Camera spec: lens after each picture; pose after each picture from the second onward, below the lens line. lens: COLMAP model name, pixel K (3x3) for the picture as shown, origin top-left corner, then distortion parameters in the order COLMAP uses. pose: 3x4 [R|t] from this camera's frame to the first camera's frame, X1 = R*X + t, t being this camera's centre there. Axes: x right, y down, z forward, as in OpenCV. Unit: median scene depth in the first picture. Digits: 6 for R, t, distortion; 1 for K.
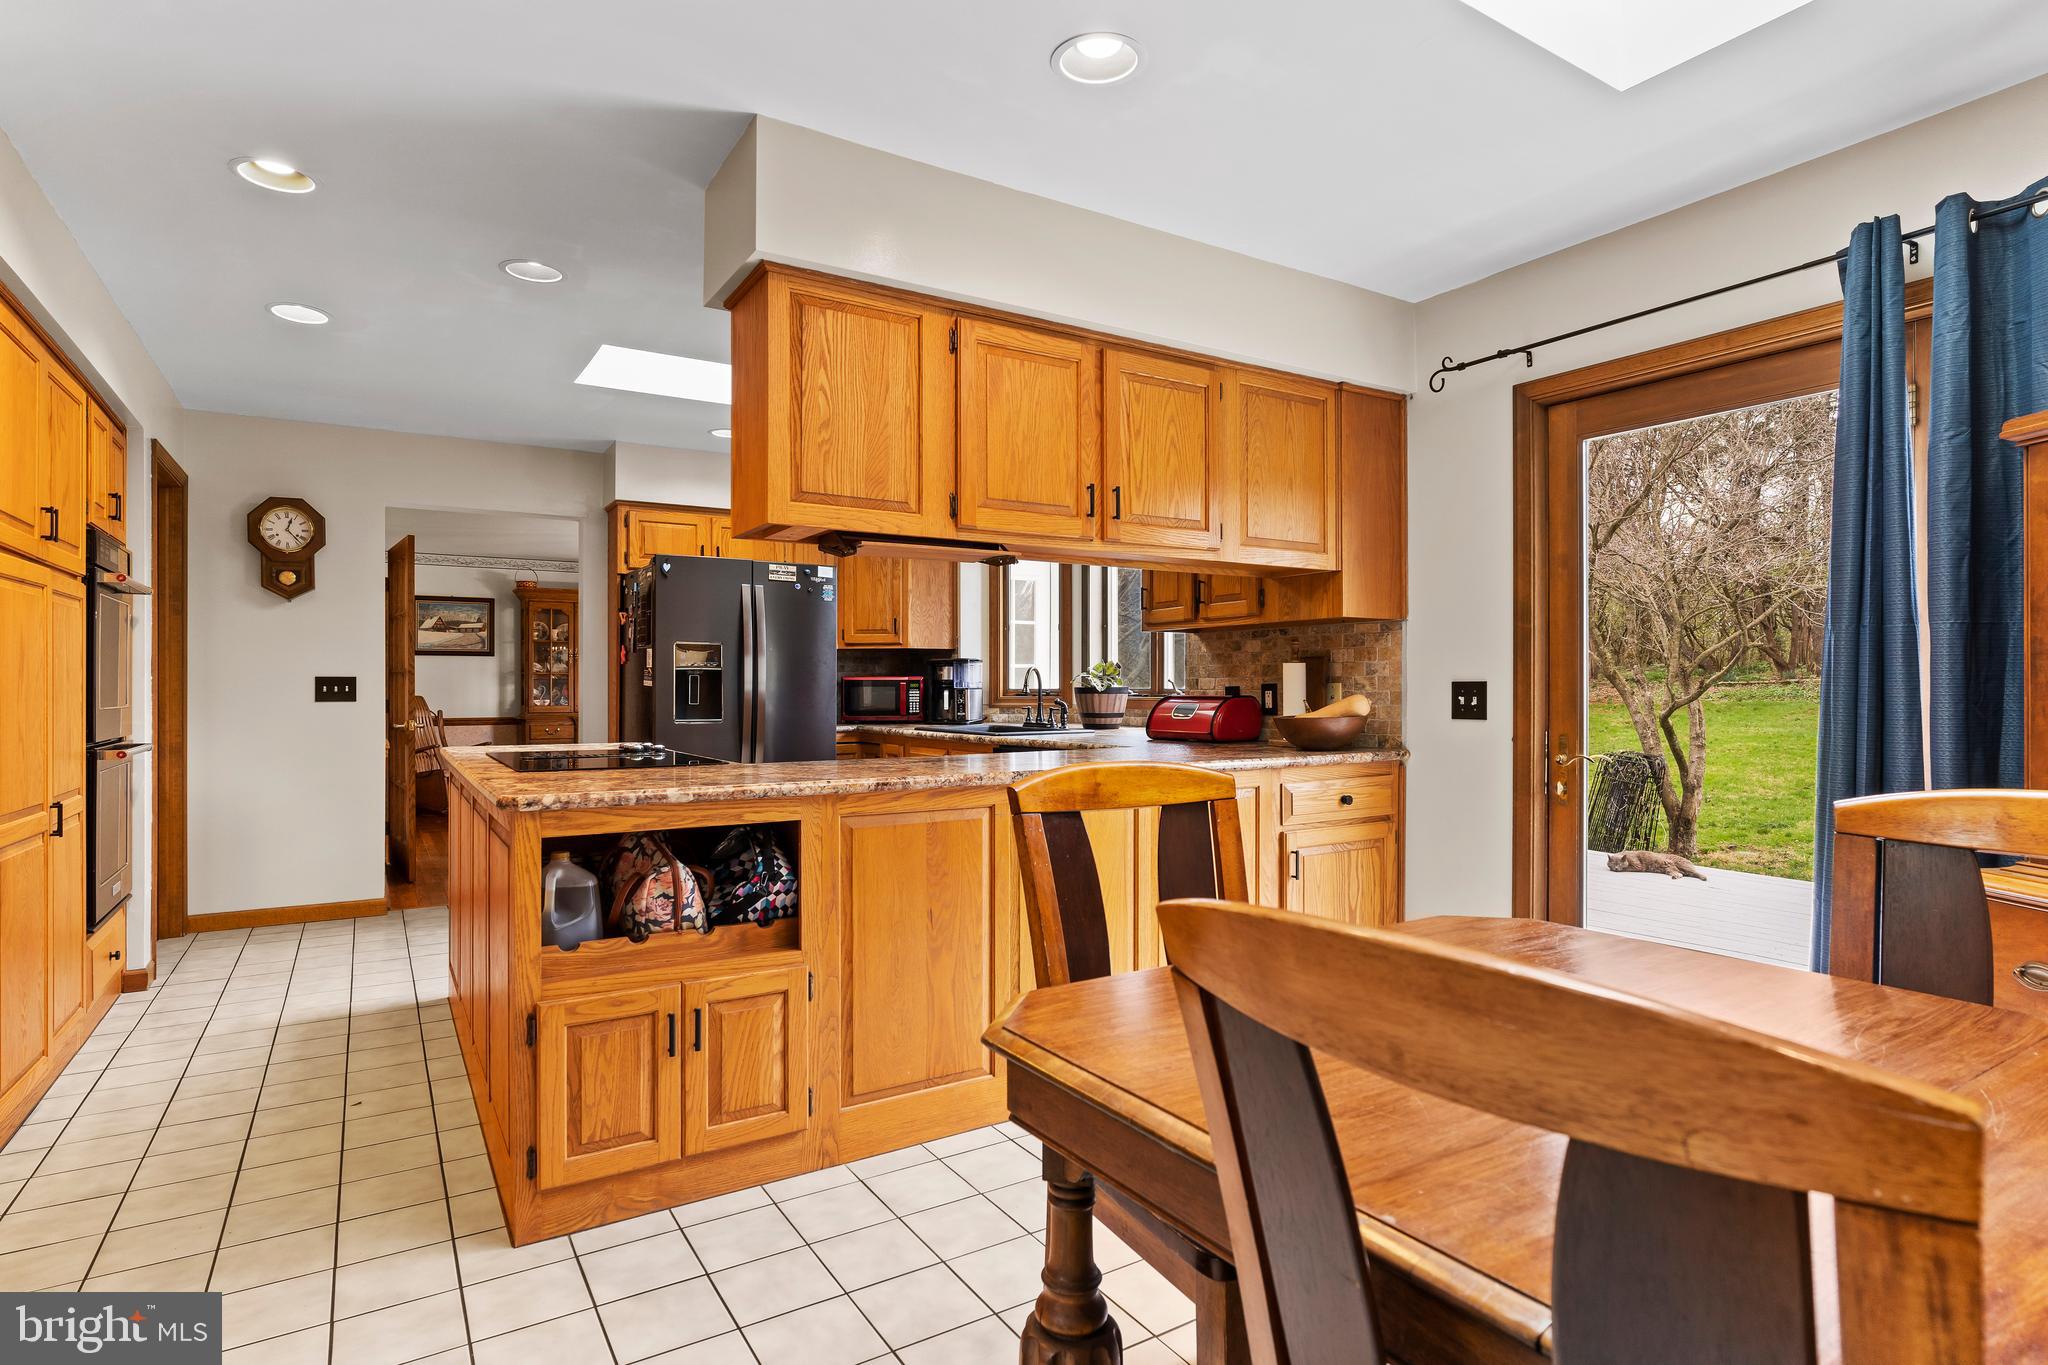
lens RADIAL K [[1055.5, 0, 1020.3], [0, 1055.5, 679.1], [0, 0, 1]] dist [-0.005680, 0.003882]
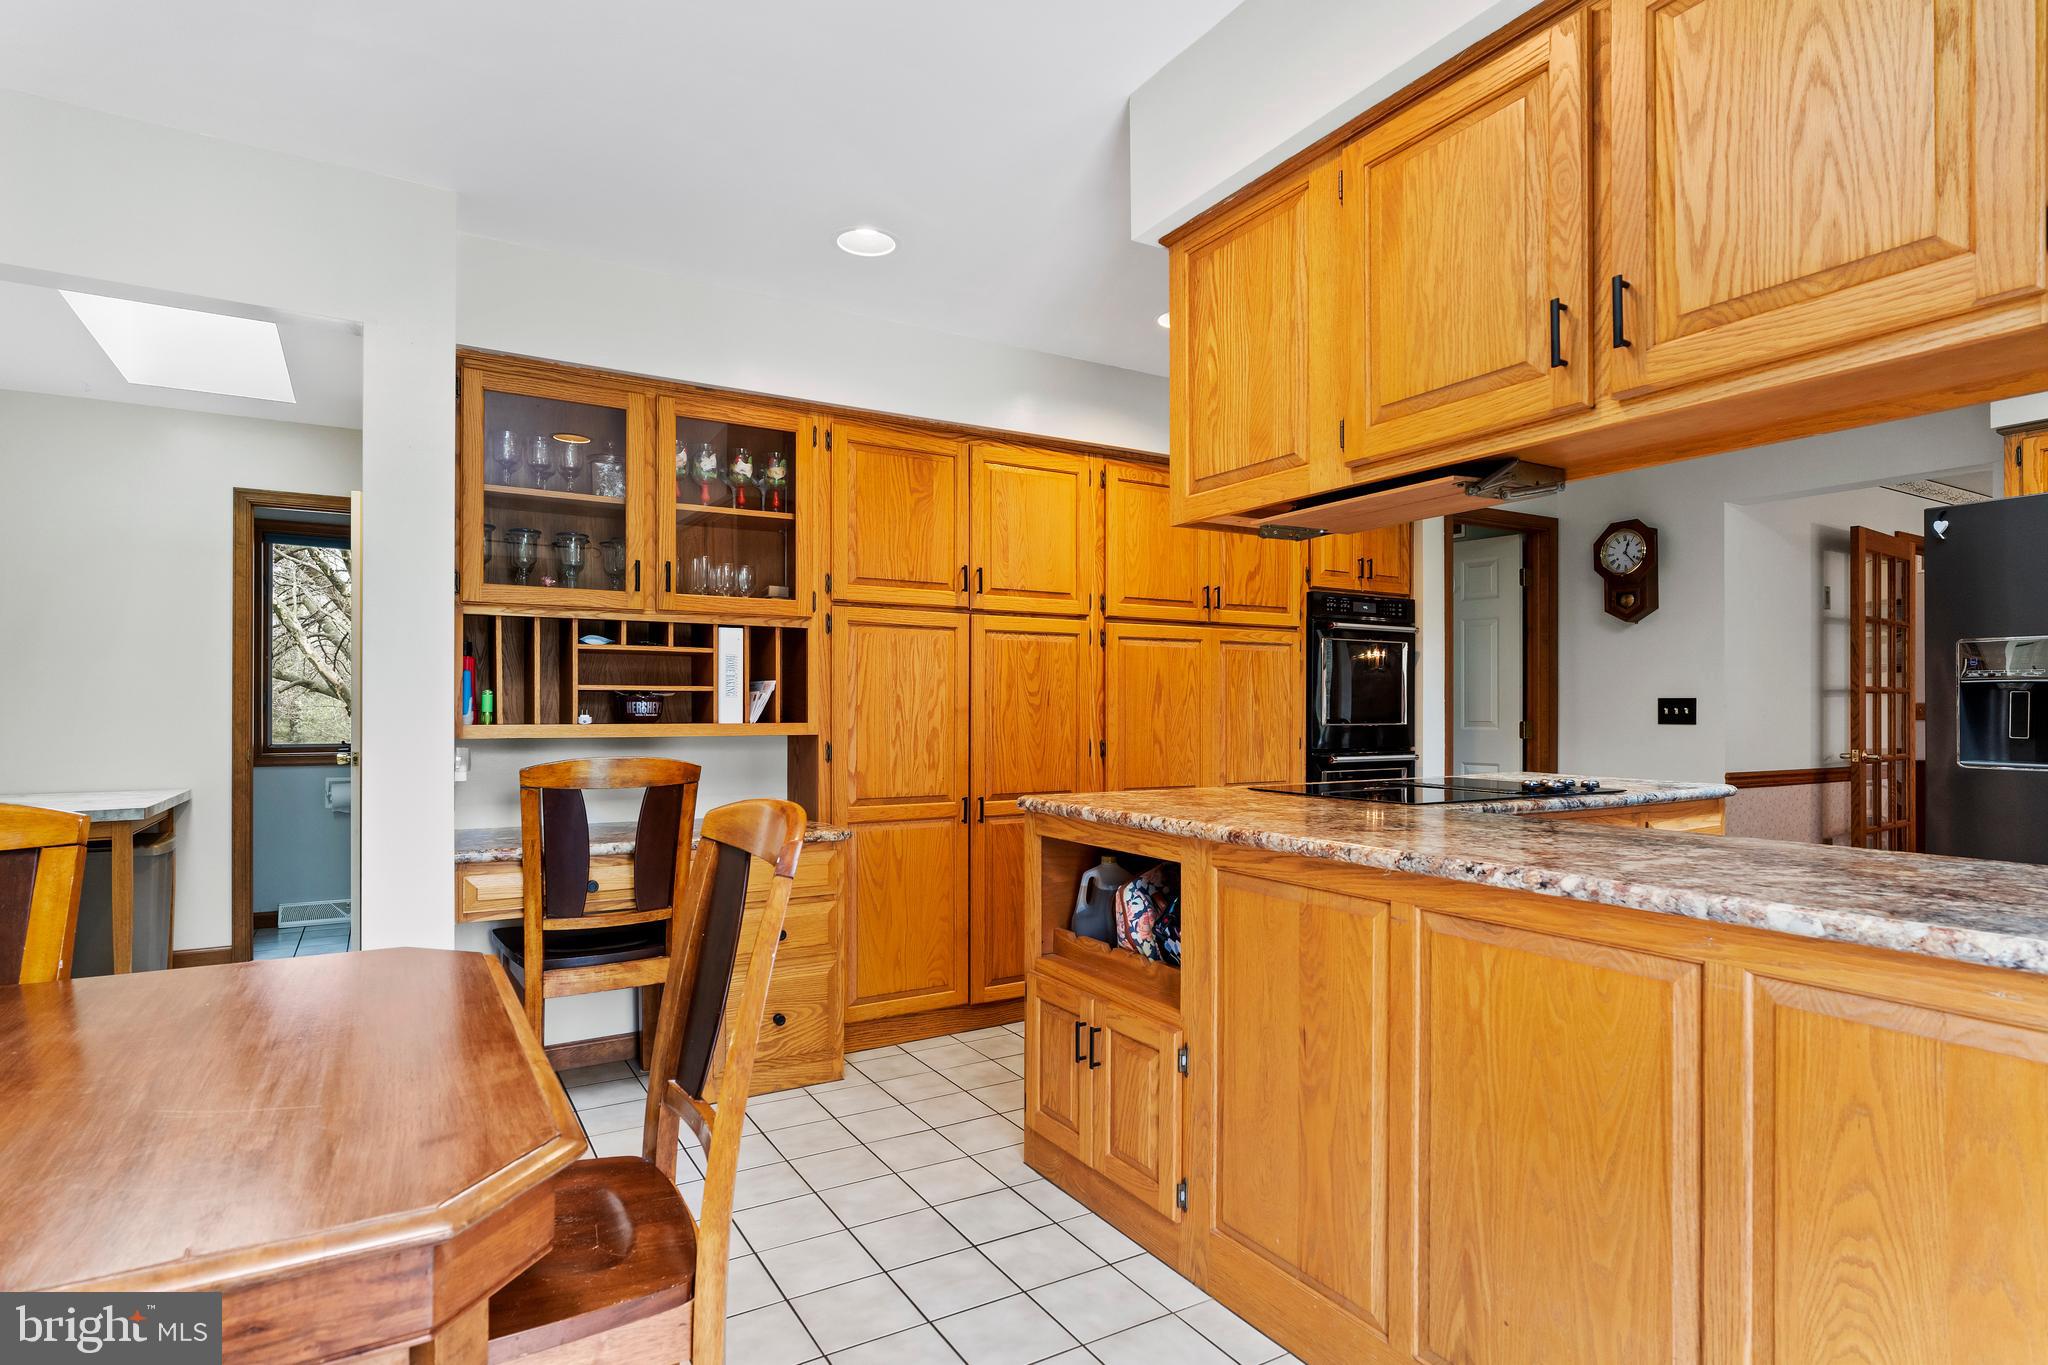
lens RADIAL K [[1055.5, 0, 1013.9], [0, 1055.5, 699.2], [0, 0, 1]] dist [-0.005680, 0.003882]
pose [[-0.020294, -0.006573, -0.999772, 0.324954], [0.004921, 0.999966, -0.006674, 0.002498], [0.999782, -0.005055, -0.020261, 0.434091]]
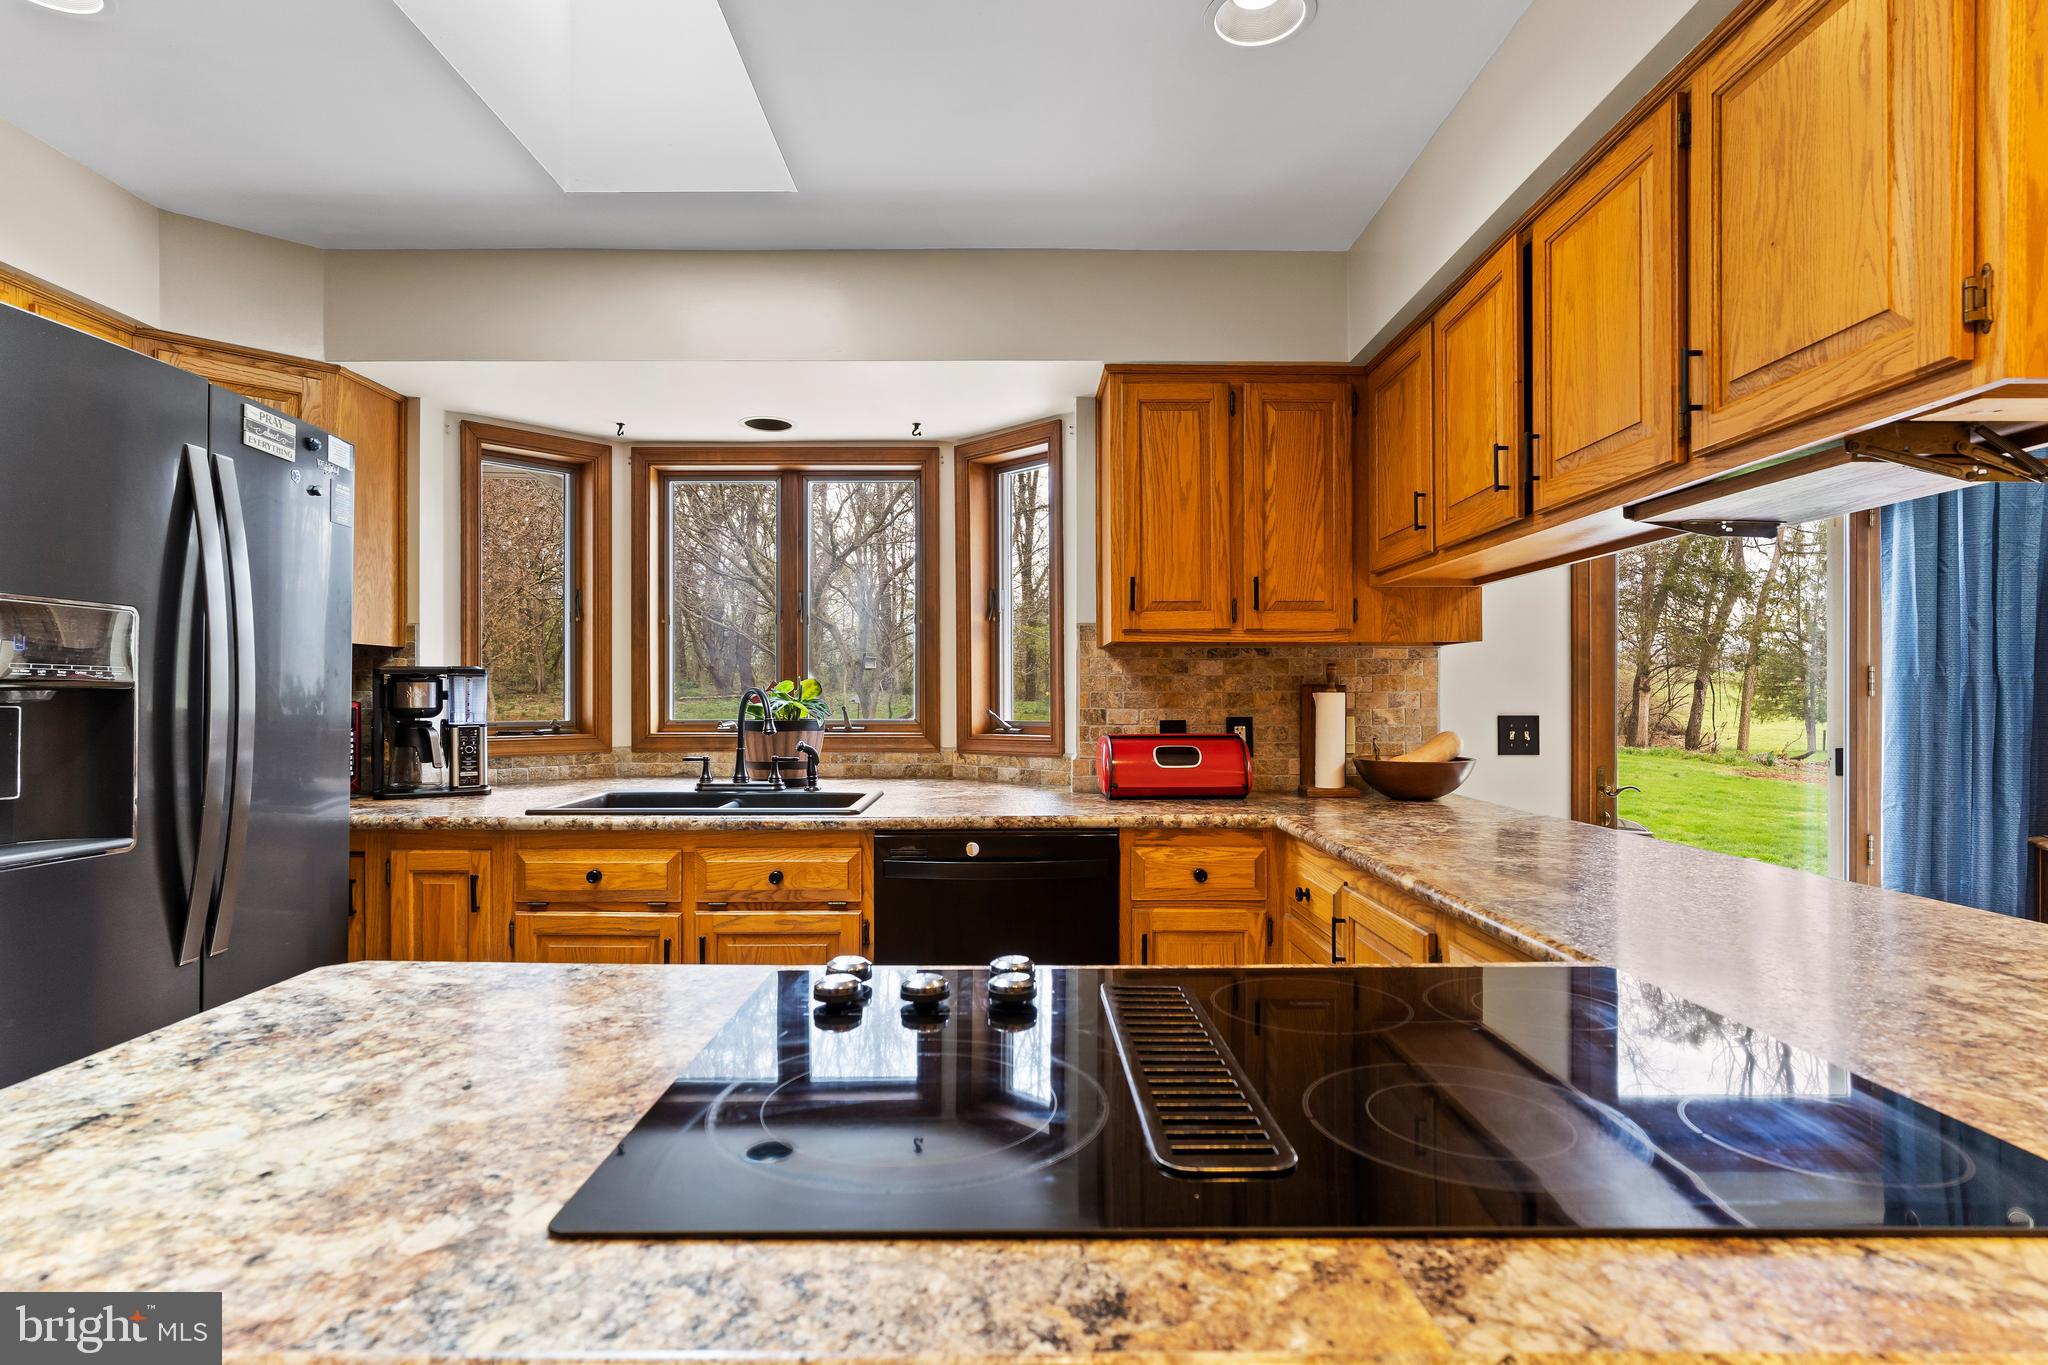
lens RADIAL K [[1055.5, 0, 1015.1], [0, 1055.5, 694.8], [0, 0, 1]] dist [-0.005680, 0.003882]
pose [[0.524203, 0.003578, 0.851586, -0.426174], [-0.006489, 0.999979, -0.000207, -0.008967], [-0.851569, -0.005418, 0.524215, 0.599070]]
